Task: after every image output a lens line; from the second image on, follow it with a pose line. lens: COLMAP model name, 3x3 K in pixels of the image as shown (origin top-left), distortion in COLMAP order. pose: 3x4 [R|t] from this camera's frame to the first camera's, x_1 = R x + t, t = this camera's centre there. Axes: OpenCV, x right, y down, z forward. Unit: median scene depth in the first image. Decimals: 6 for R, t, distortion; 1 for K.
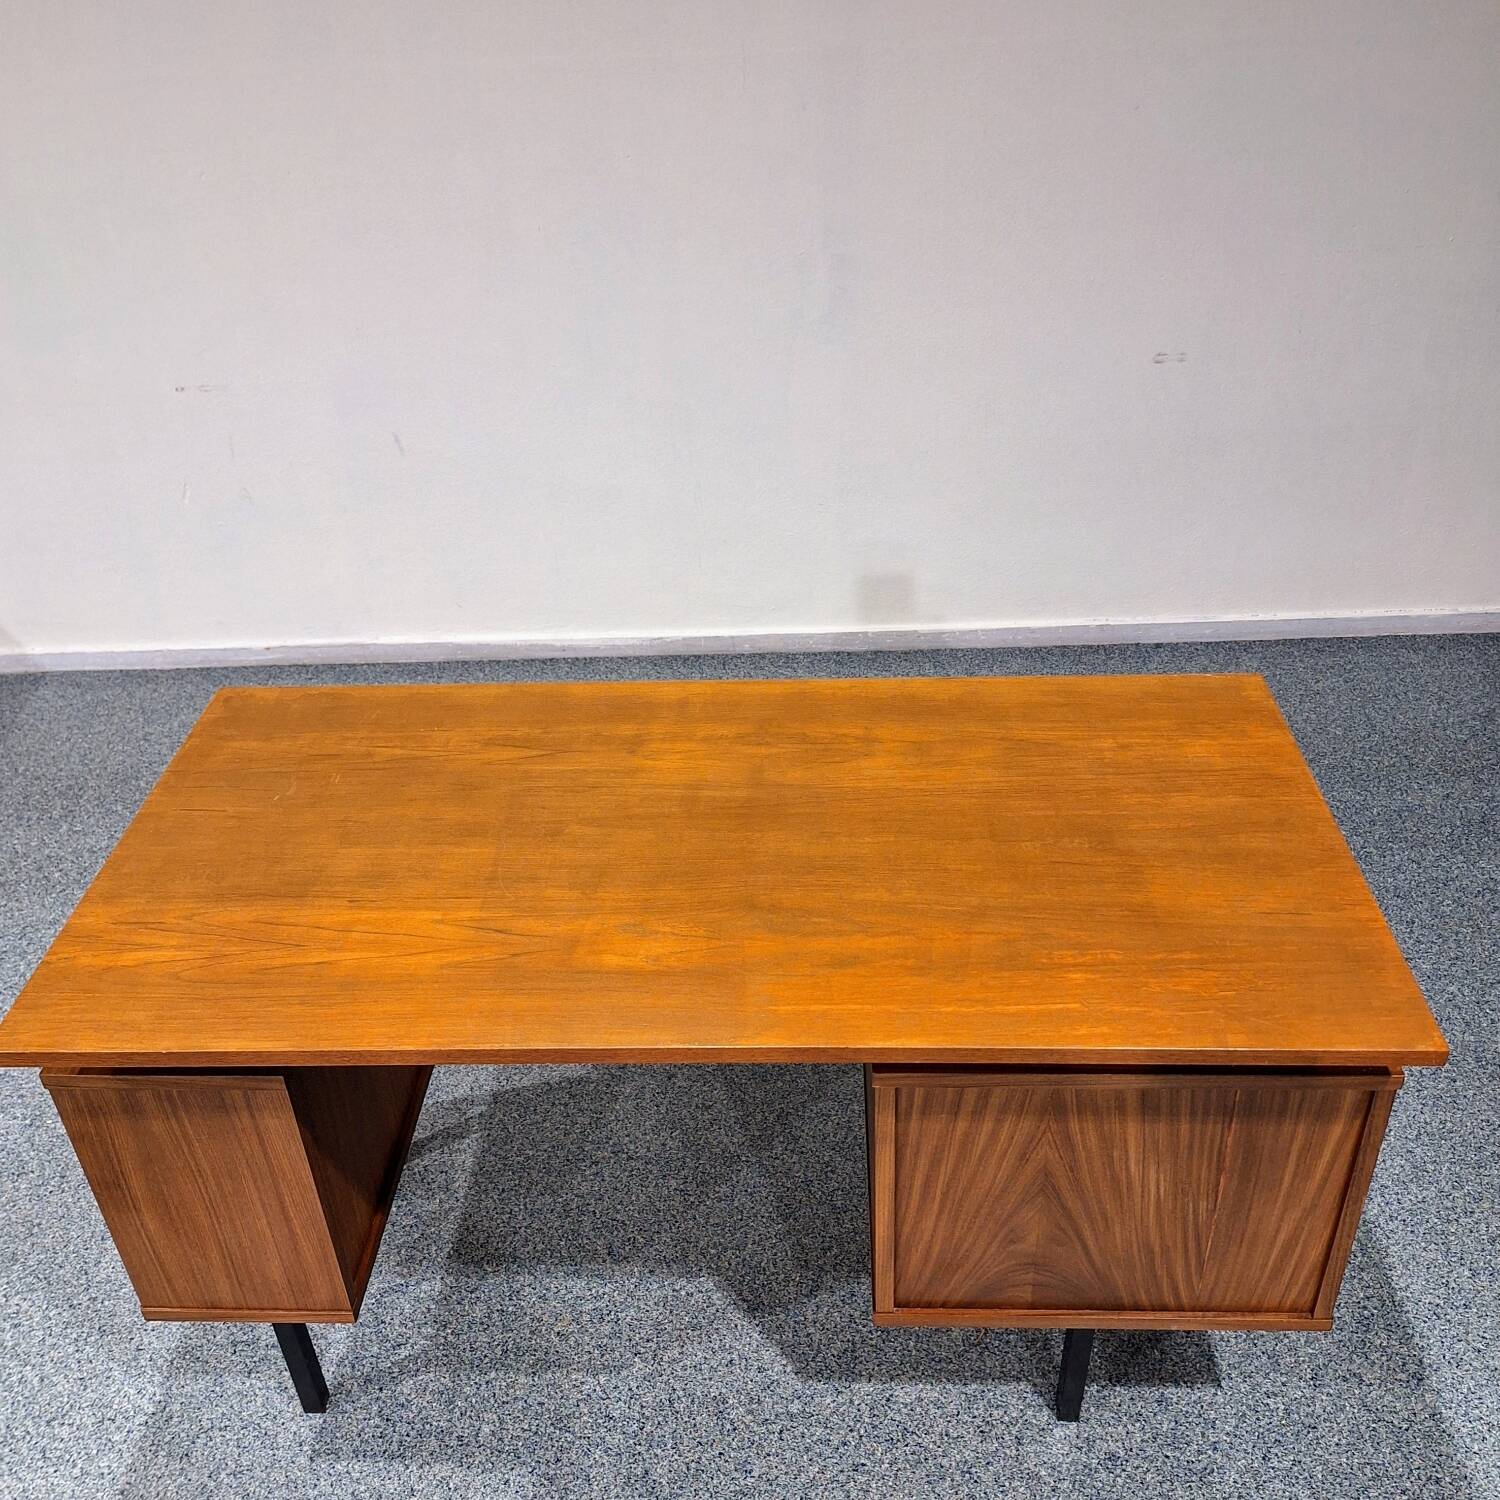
lens RADIAL K [[1434.0, 0, 762.0], [0, 1434.0, 729.5], [0, 0, 1]] dist [0.084708, -0.127241]
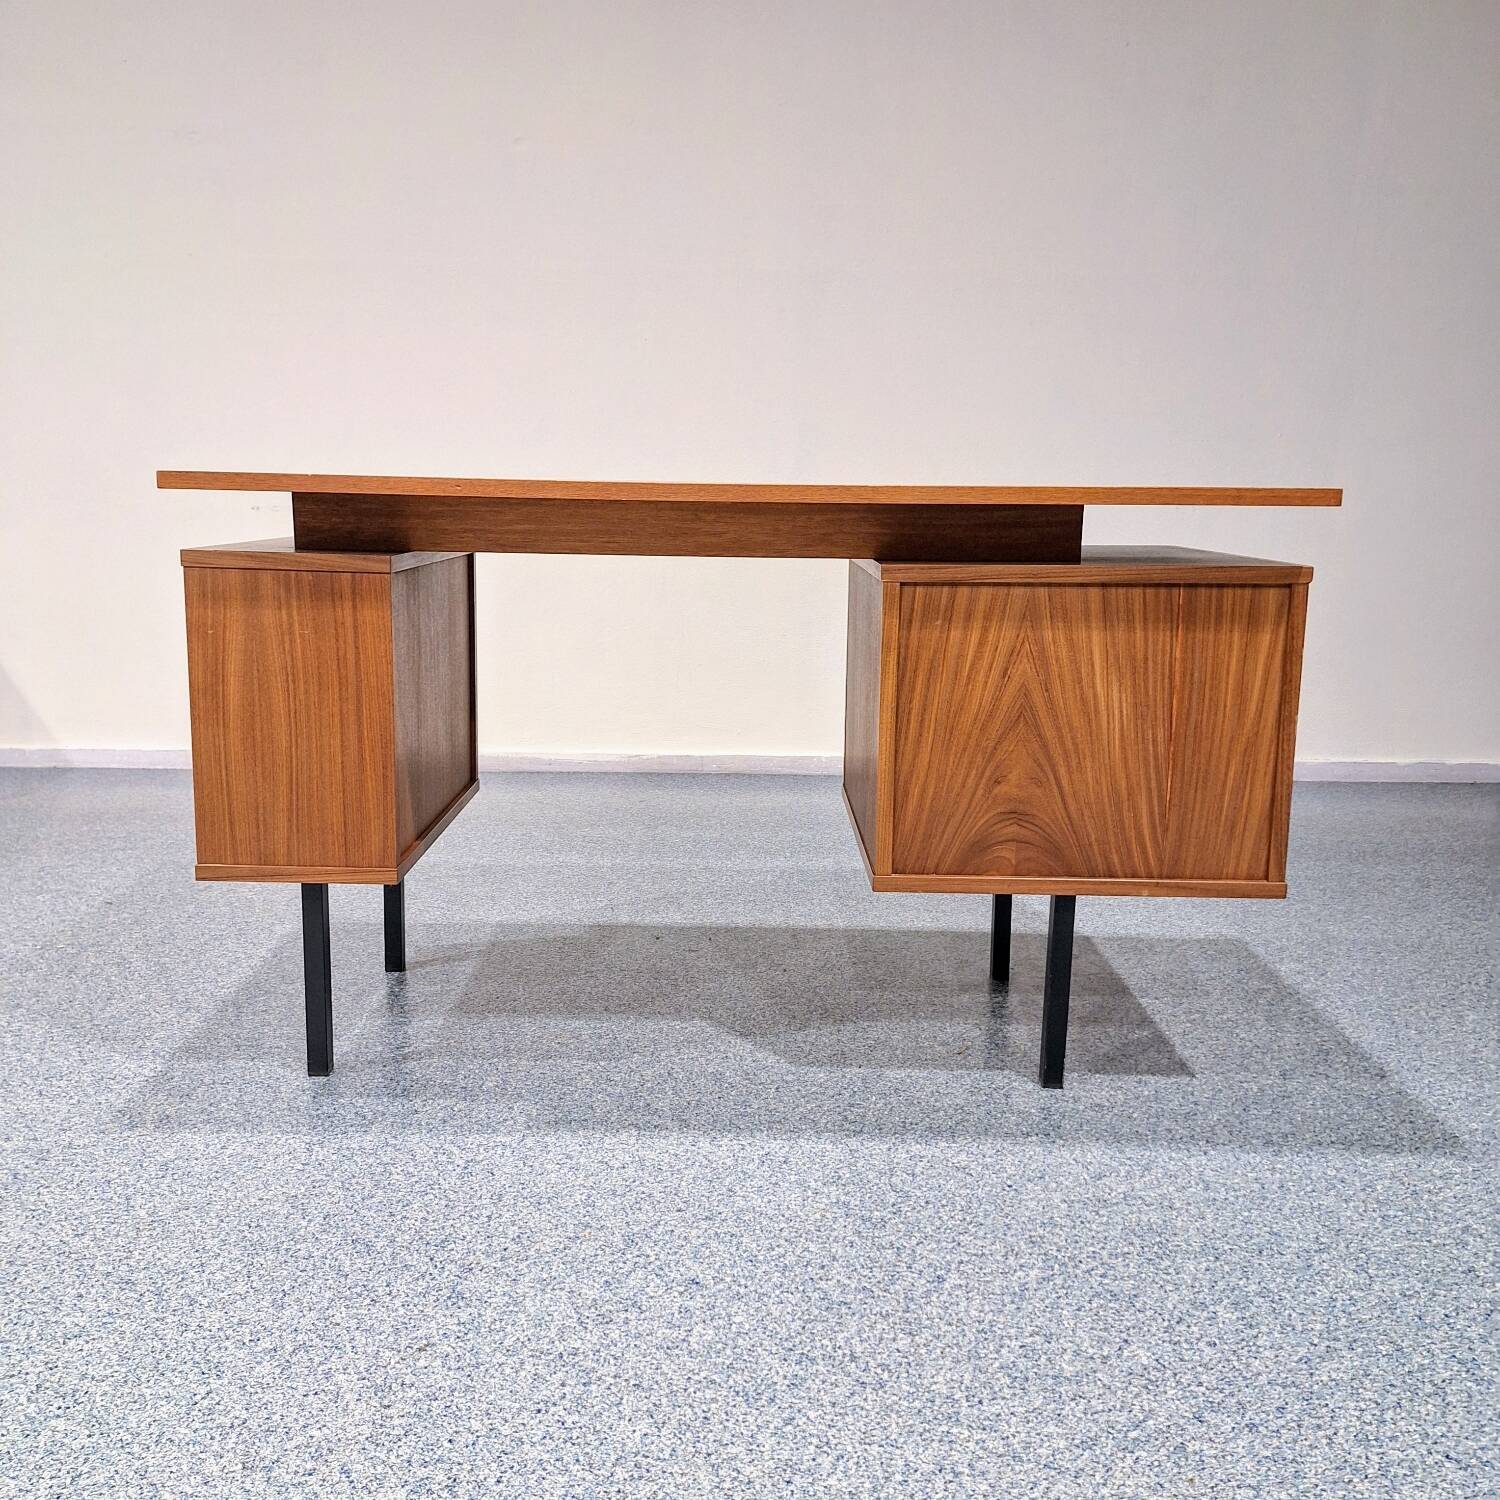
lens RADIAL K [[1375.4, 0, 733.1], [0, 1375.4, 730.9], [0, 0, 1]] dist [0.100545, -0.141103]
pose [[0.998448, 0.043290, 0.035043, -0.062269], [-0.025707, 0.916353, -0.399544, 0.625965], [-0.049408, 0.398023, 0.916044, -0.002597]]
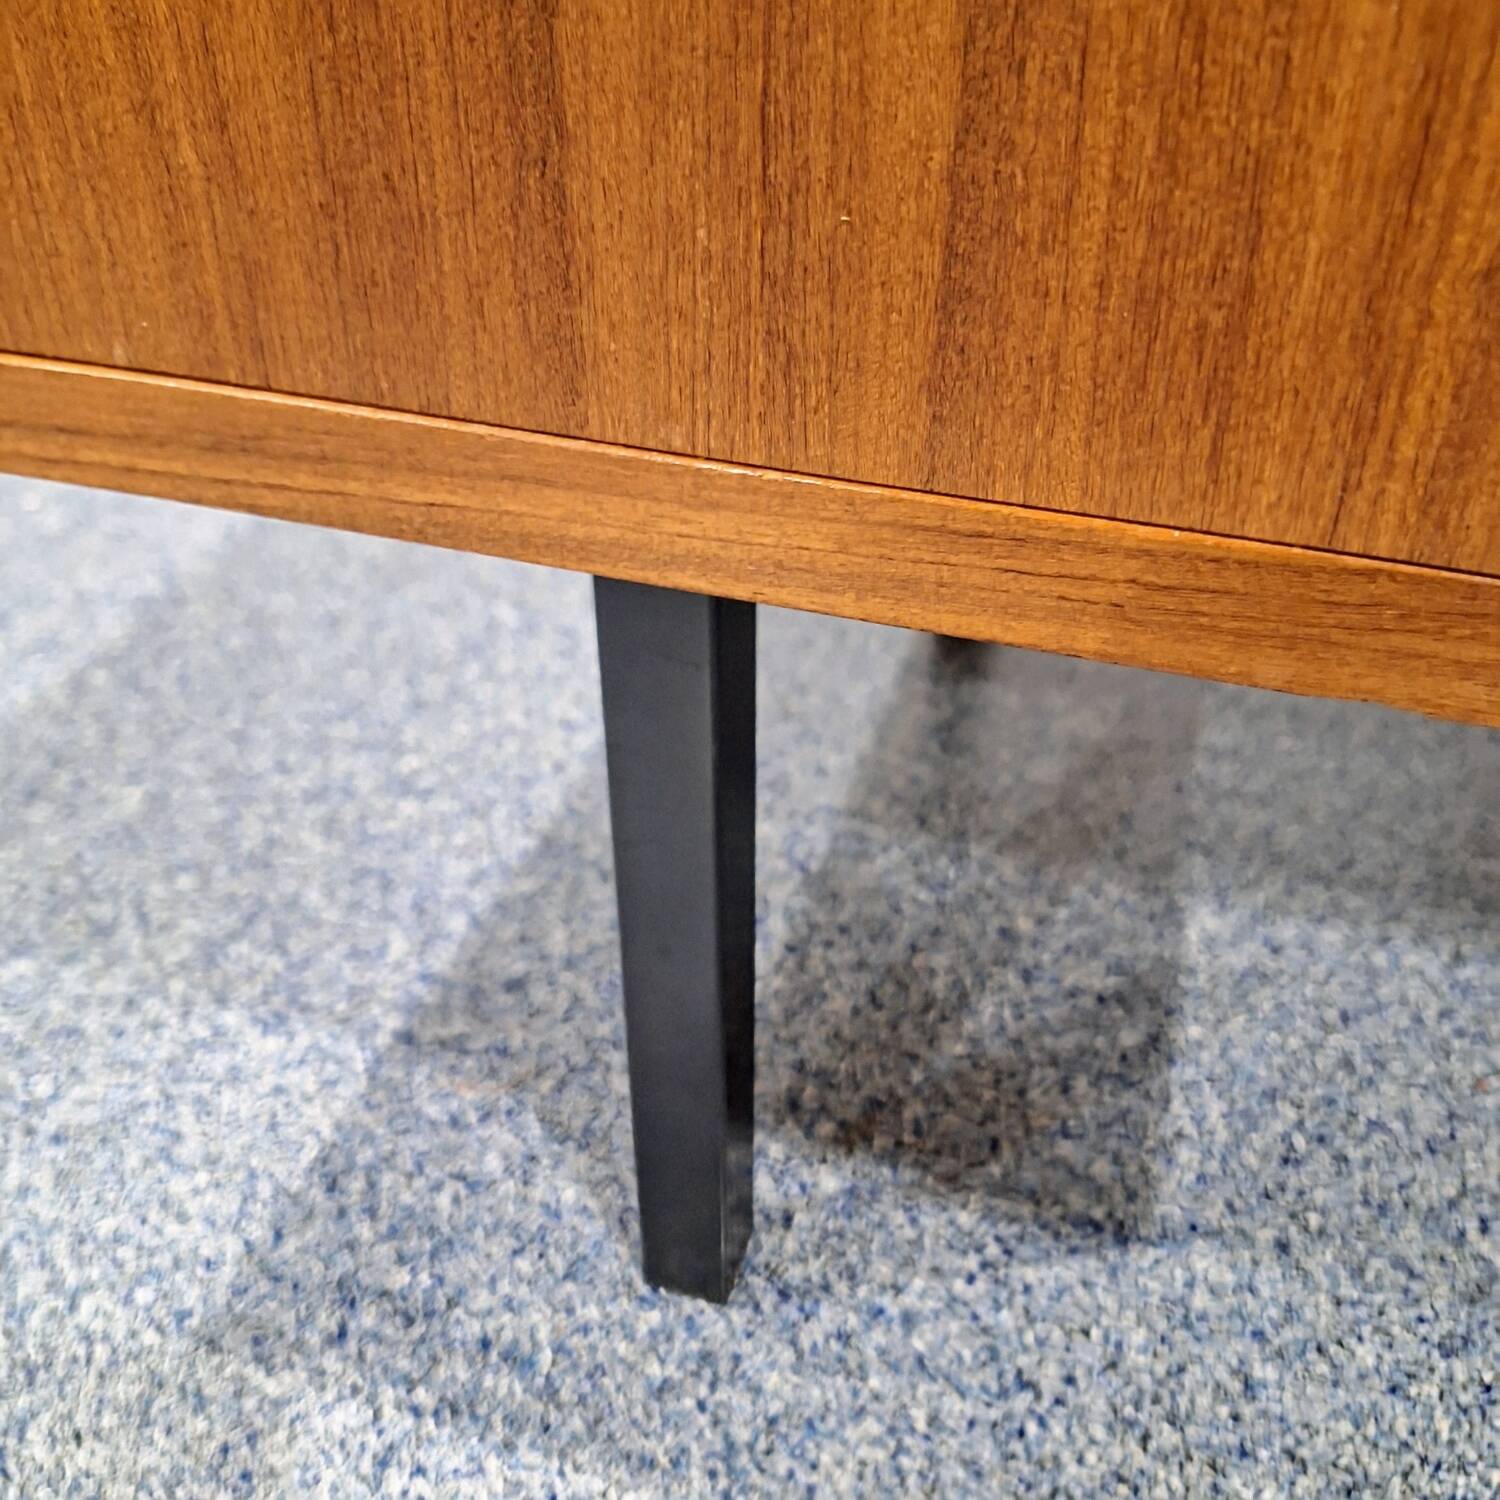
lens RADIAL K [[1464.3, 0, 750.0], [0, 1464.3, 750.0], [0, 0, 1]] dist [0.059100, -0.142709]
pose [[0.959012, 0.193216, -0.207277, -0.285817], [-0.181073, 0.980511, 0.076222, 0.327141], [0.217965, -0.035565, 0.975308, 0.831505]]
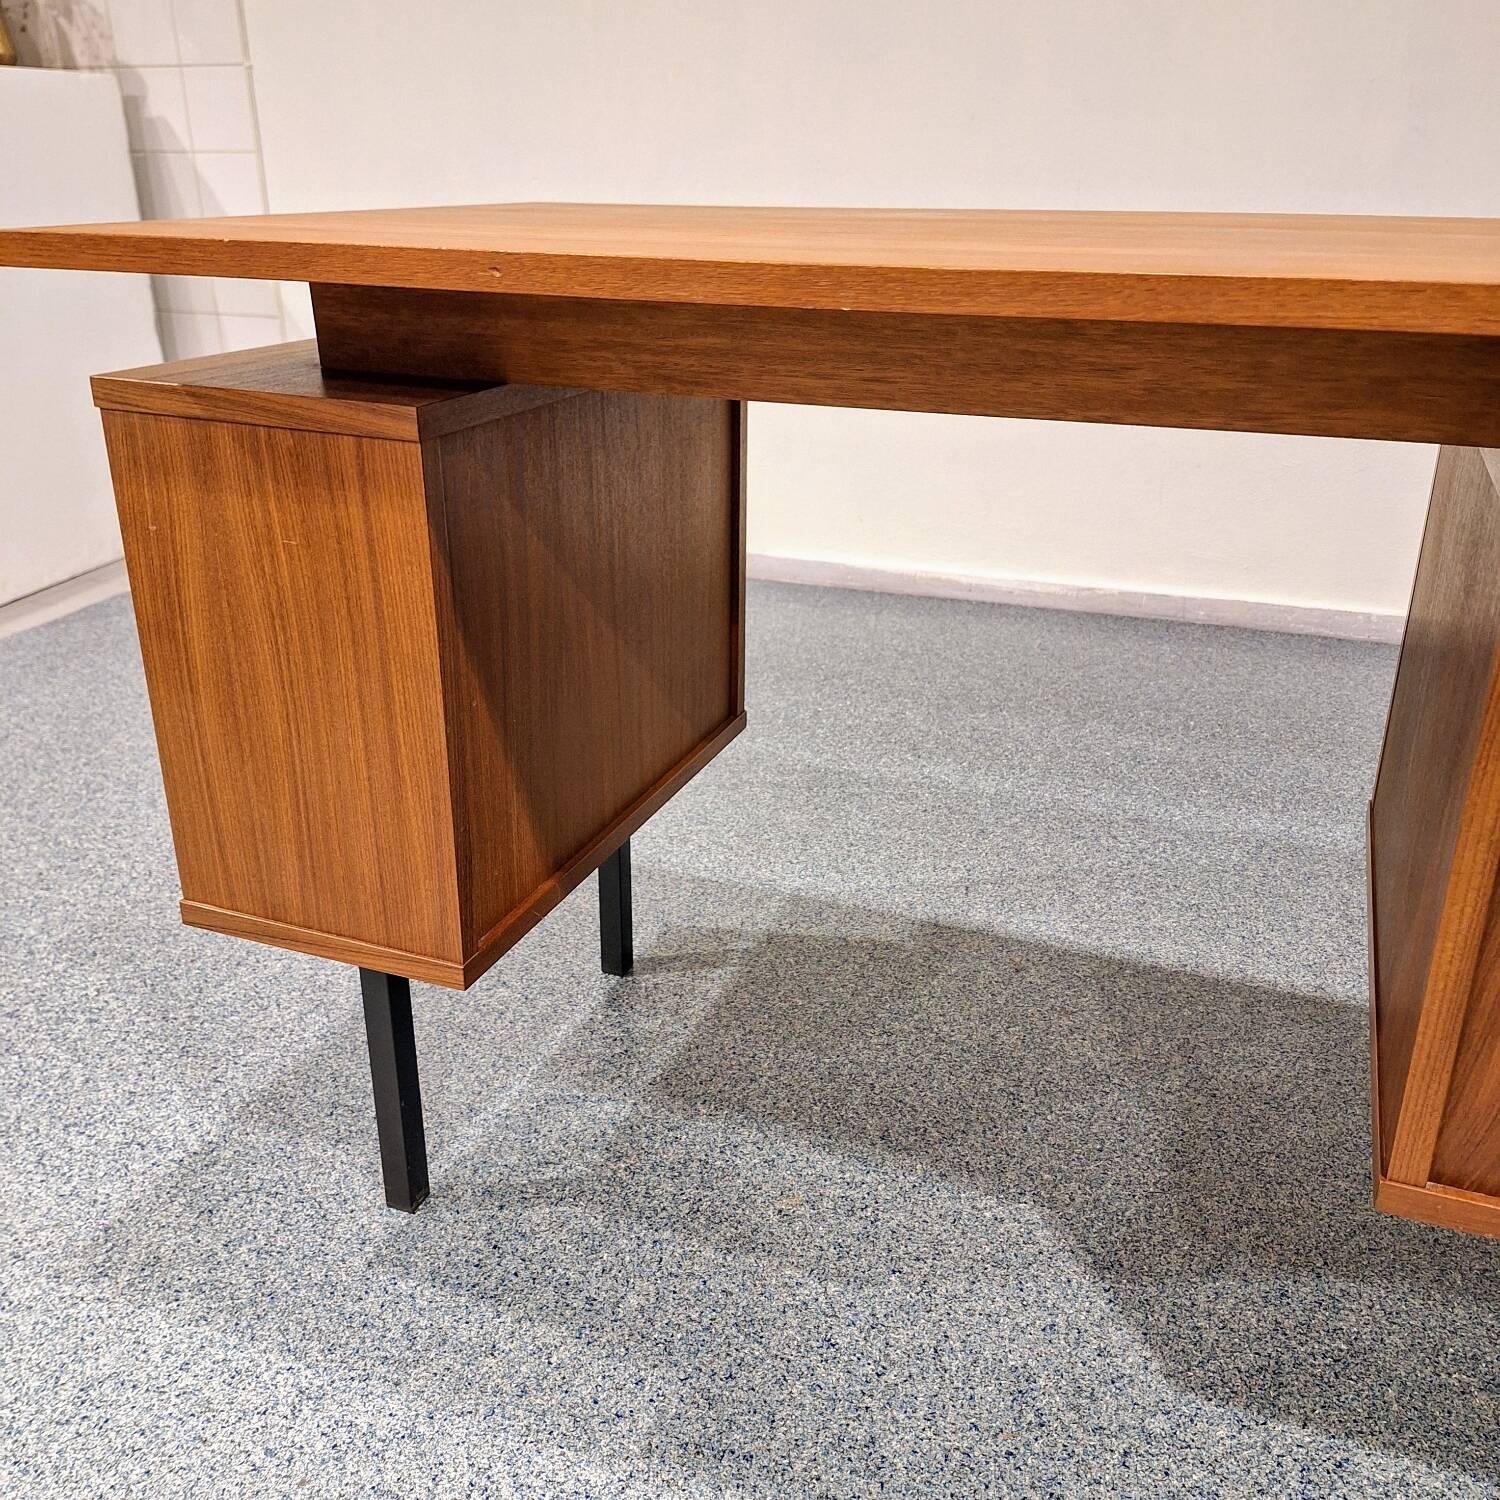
lens RADIAL K [[1391.2, 0, 757.0], [0, 1391.2, 742.8], [0, 0, 1]] dist [0.094286, -0.140433]
pose [[0.942313, 0.164792, -0.291359, -0.006802], [-0.215766, 0.964492, -0.152314, 0.327165], [0.255913, 0.206393, 0.944410, 0.397632]]
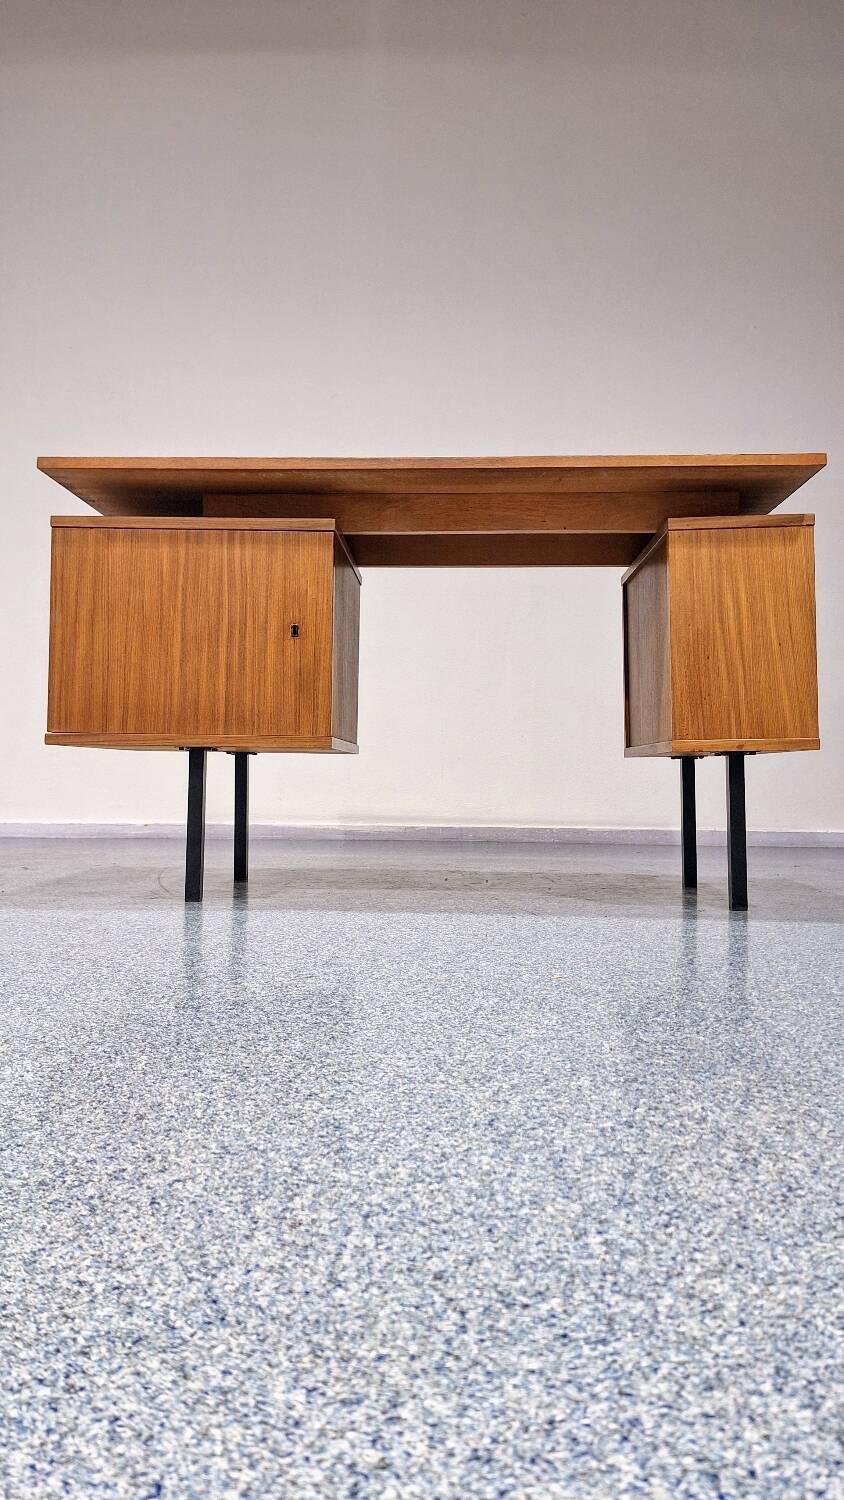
lens RADIAL K [[1039.0, 0, 422.0], [0, 1039.0, 750.0], [0, 0, 1]] dist [0.056849, 0.000065]
pose [[0.999064, 0.043214, -0.001941, -0.111472], [-0.036338, 0.814060, -0.579643, 0.882504], [-0.023469, 0.579171, 0.814868, 0.147637]]
